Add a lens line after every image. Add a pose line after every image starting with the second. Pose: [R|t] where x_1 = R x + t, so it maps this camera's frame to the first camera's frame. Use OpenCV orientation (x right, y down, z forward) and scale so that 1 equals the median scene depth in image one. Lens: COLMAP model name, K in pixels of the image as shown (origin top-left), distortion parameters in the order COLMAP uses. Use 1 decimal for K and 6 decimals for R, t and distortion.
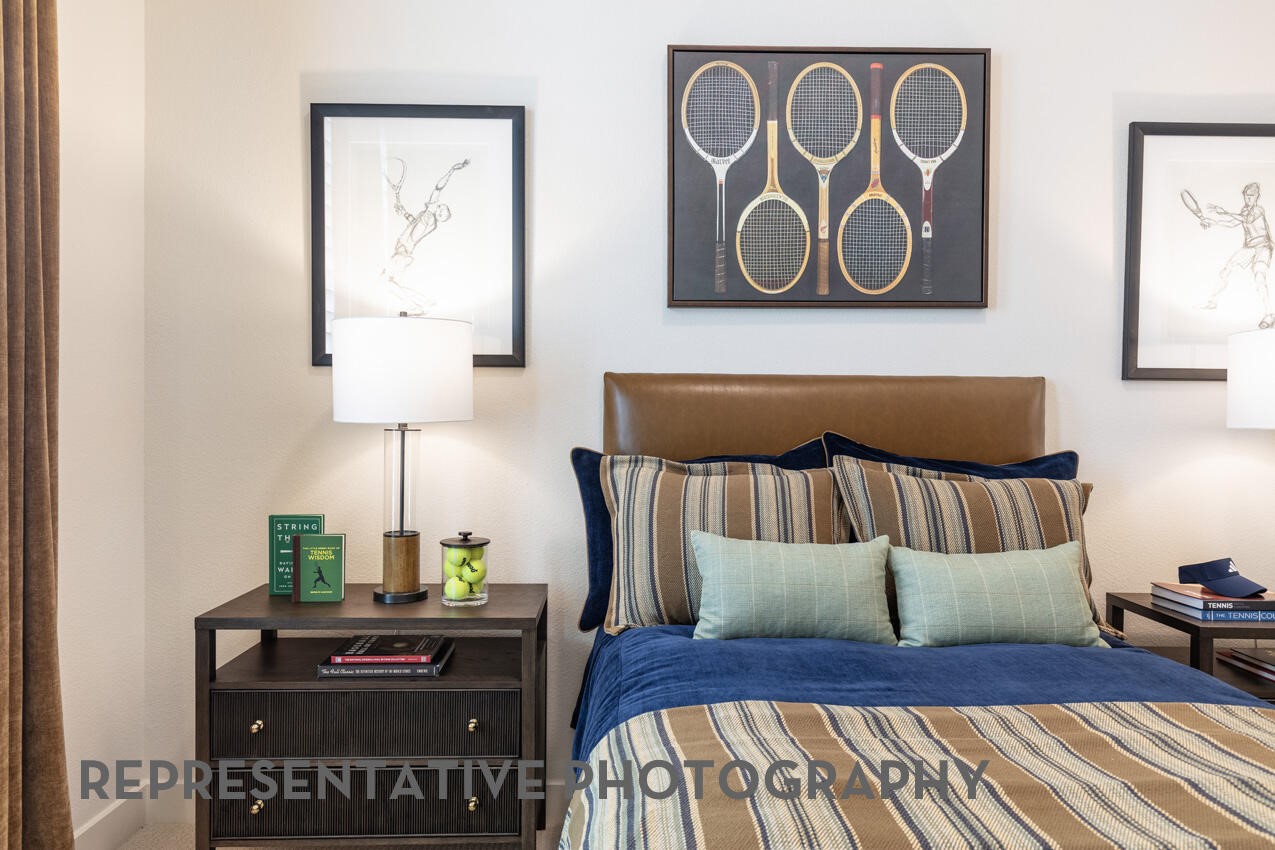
lens RADIAL K [[852.9, 0, 637.5], [0, 852.9, 425.0], [0, 0, 1]] dist [-0.000085, 0.003054]
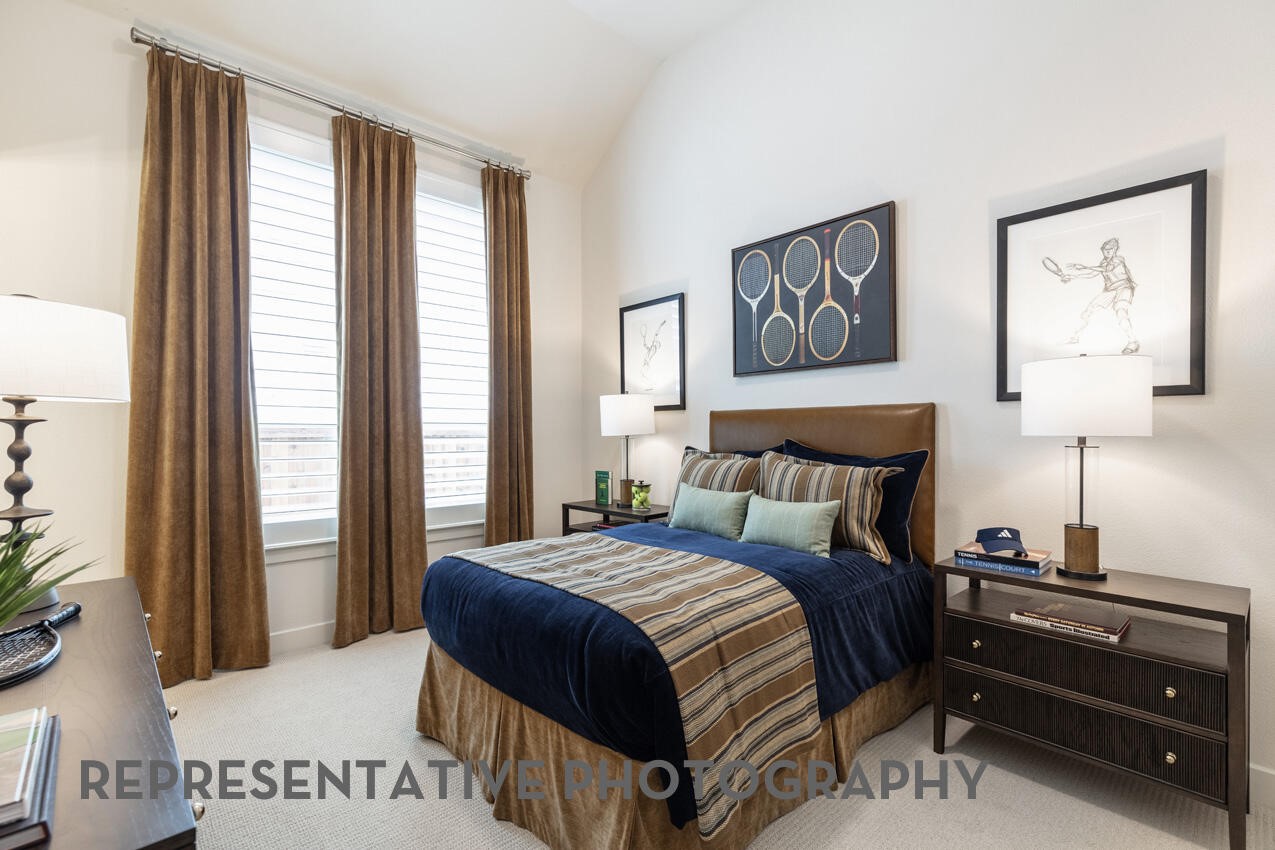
lens RADIAL K [[559.1, 0, 673.3], [0, 559.1, 437.3], [0, 0, 1]] dist [-0.000305, -0.000102]
pose [[0.696851, -0.004533, -0.717201, 0.882775], [-0.006920, 0.999891, -0.013043, 0.022157], [0.717182, 0.014052, 0.696744, -0.025738]]
